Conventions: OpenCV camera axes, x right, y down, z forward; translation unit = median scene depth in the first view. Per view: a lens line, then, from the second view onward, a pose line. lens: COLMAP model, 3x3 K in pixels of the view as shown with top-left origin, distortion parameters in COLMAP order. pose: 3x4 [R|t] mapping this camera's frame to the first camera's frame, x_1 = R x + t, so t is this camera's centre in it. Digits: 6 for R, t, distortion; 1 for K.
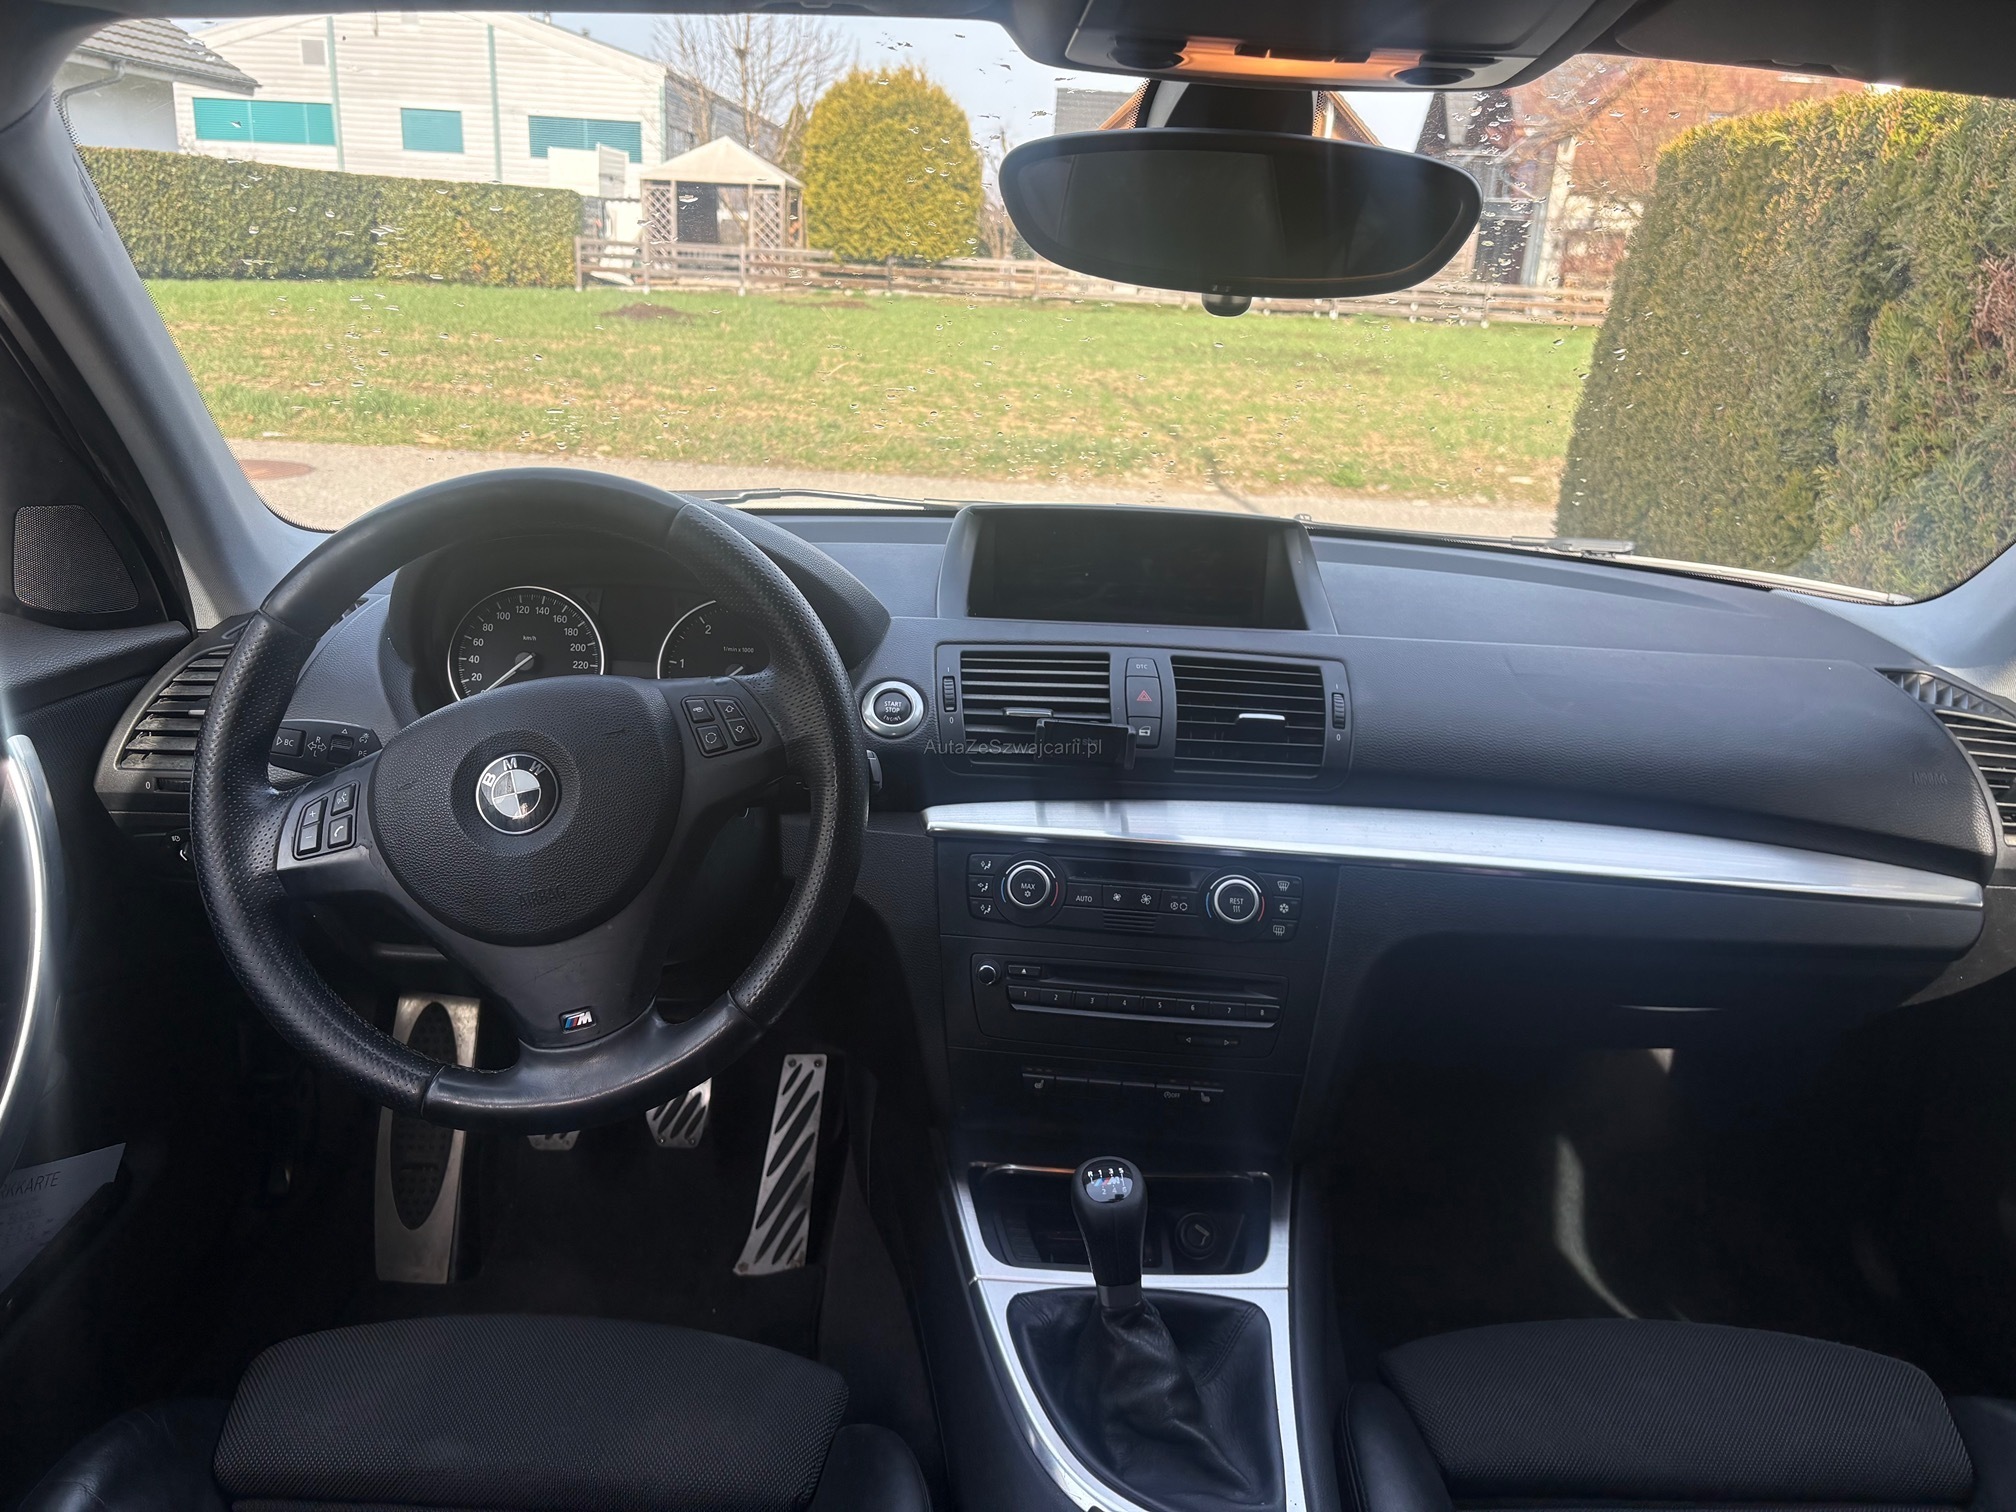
lens RADIAL K [[1521.4, 0, 1008.0], [0, 1521.4, 756.0], [0, 0, 1]] dist [0.012095, -0.007255]
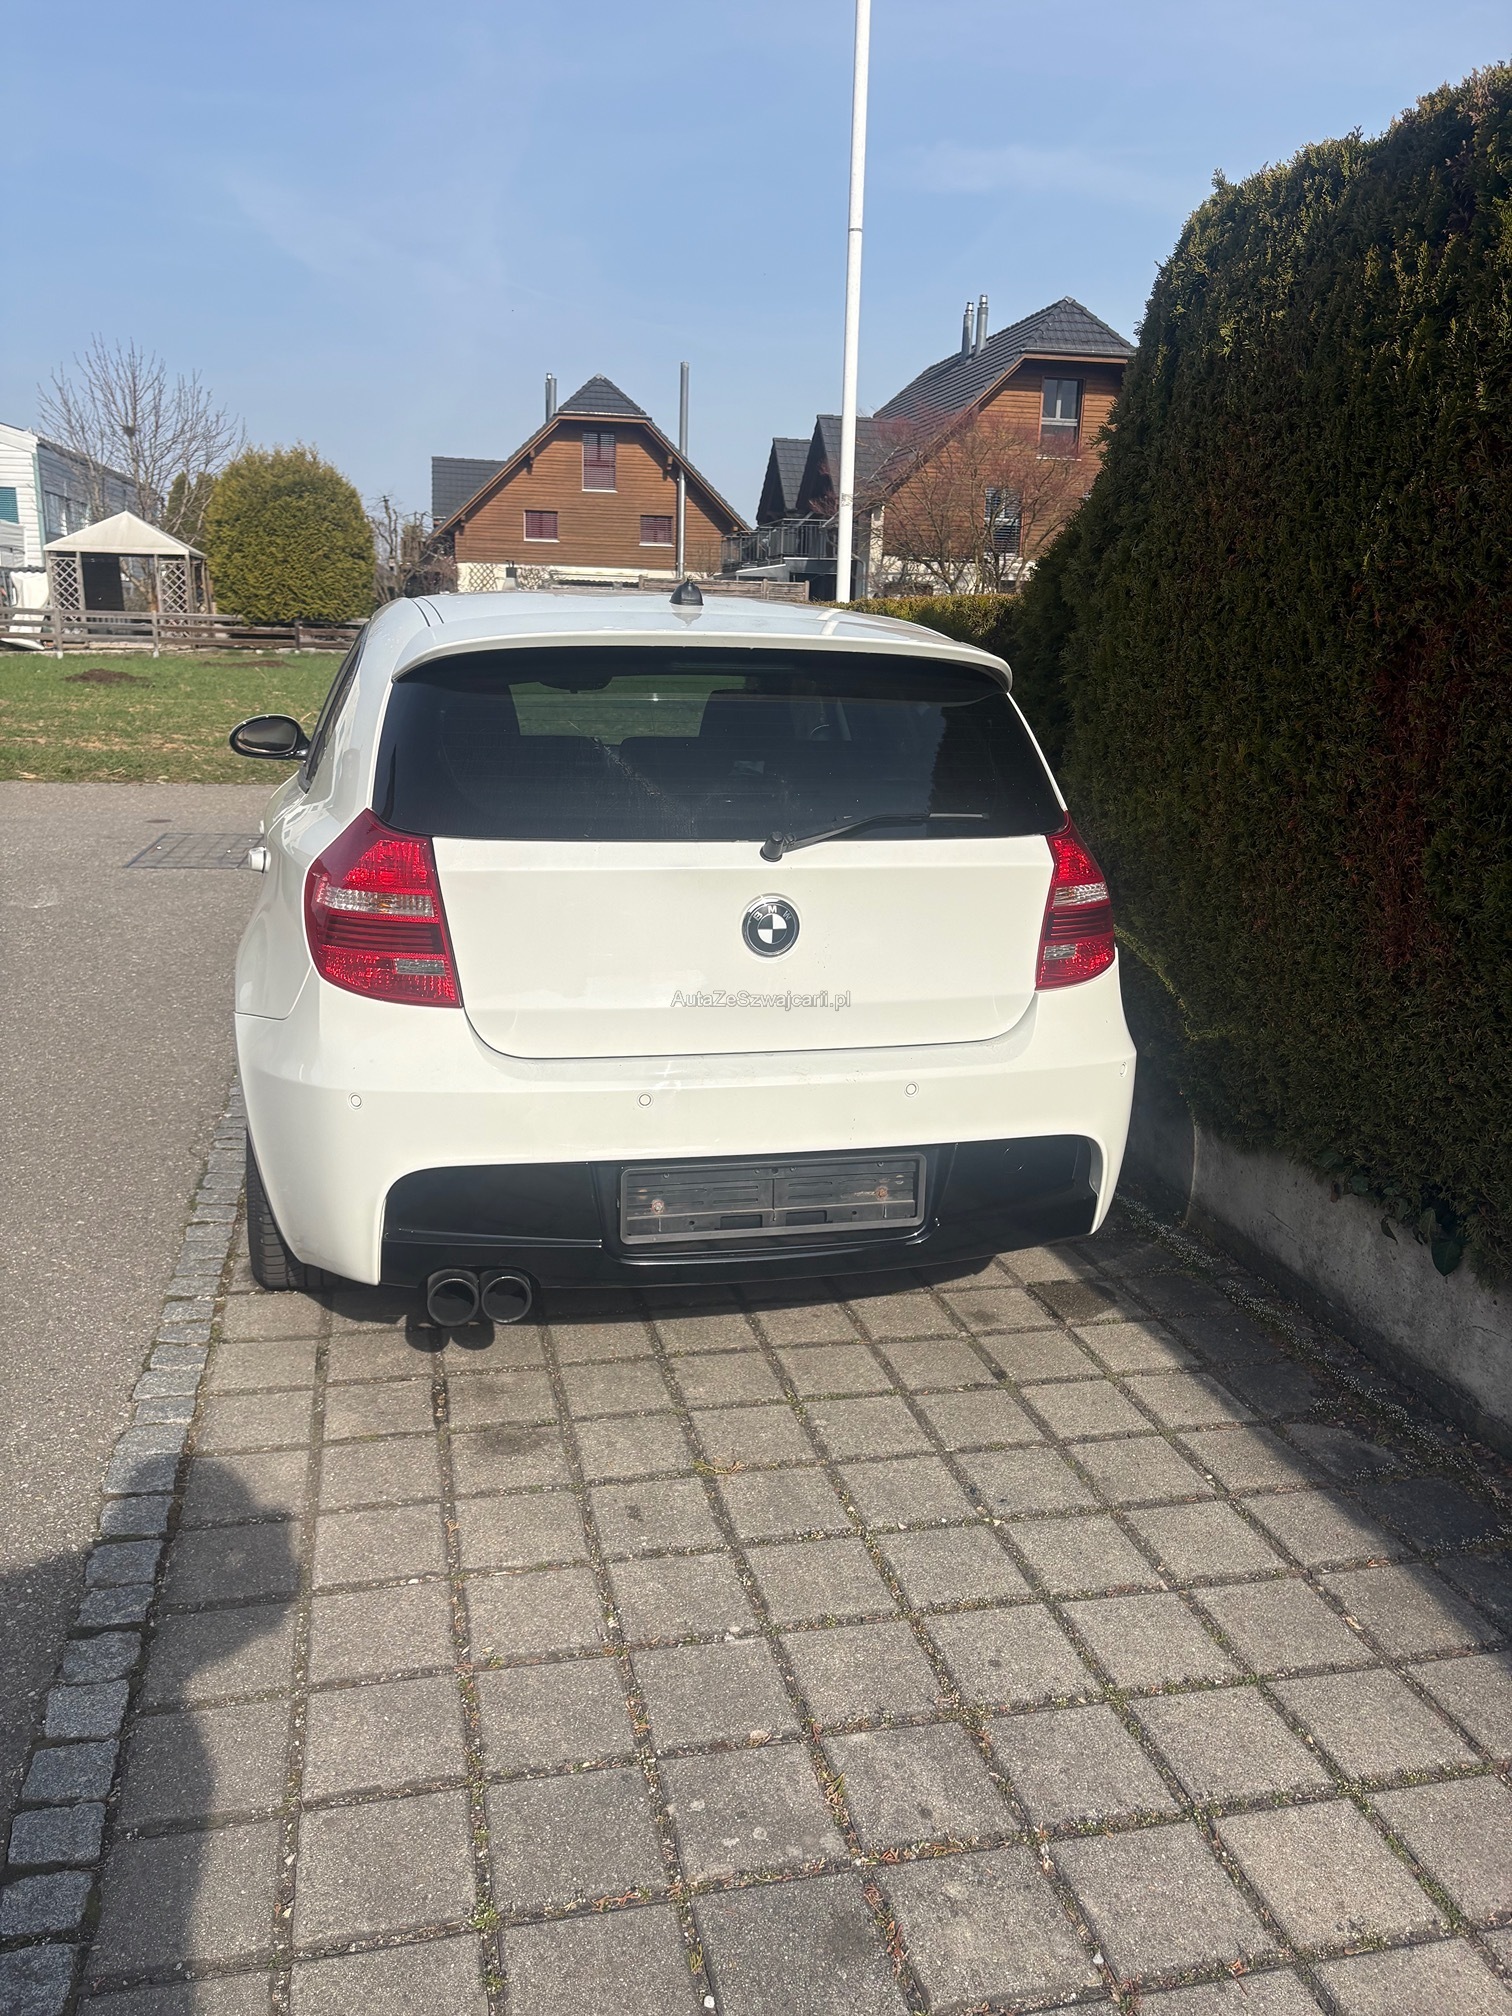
lens RADIAL K [[1521.4, 0, 742.7], [0, 1521.4, 1012.8], [0, 0, 1]] dist [0.012095, -0.007255]
pose [[0.975468, -0.075781, 0.206685, -0.011586], [0.086716, 0.995245, -0.044358, 0.031522], [-0.202340, 0.061193, 0.977402, -0.120701]]
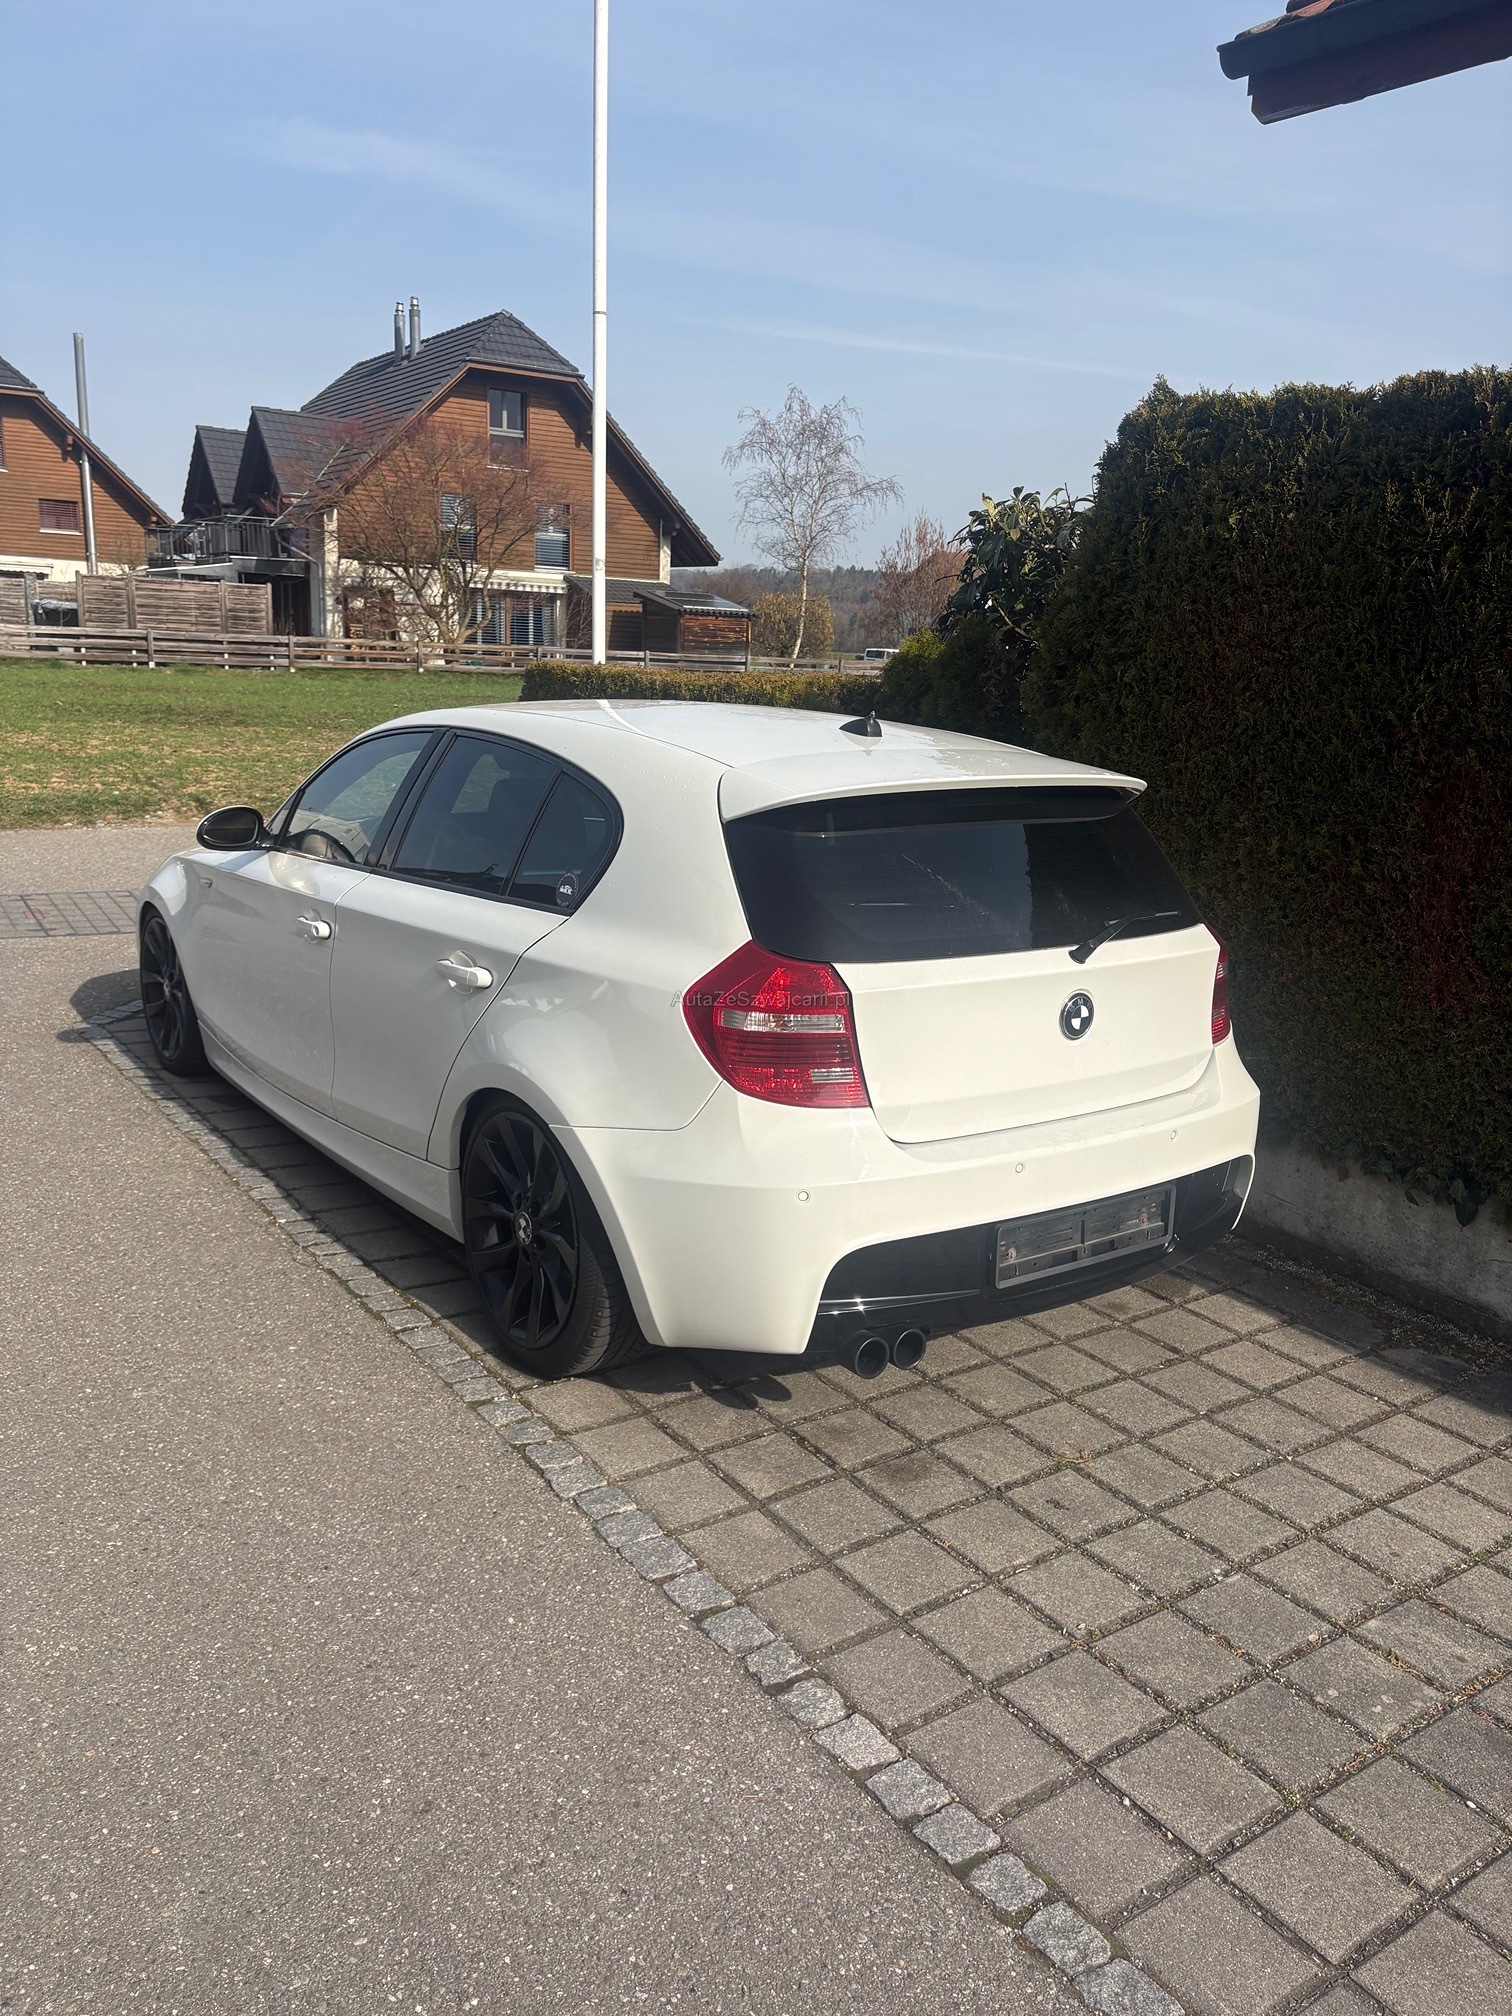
lens RADIAL K [[1531.9, 0, 756.0], [0, 1531.9, 1008.0], [0, 0, 1]] dist [-0.050436, 0.150380]
pose [[0.822148, -0.145869, 0.550268, -0.063574], [0.171486, 0.985174, 0.004942, 0.019321], [-0.542831, 0.090300, 0.834974, -0.114669]]
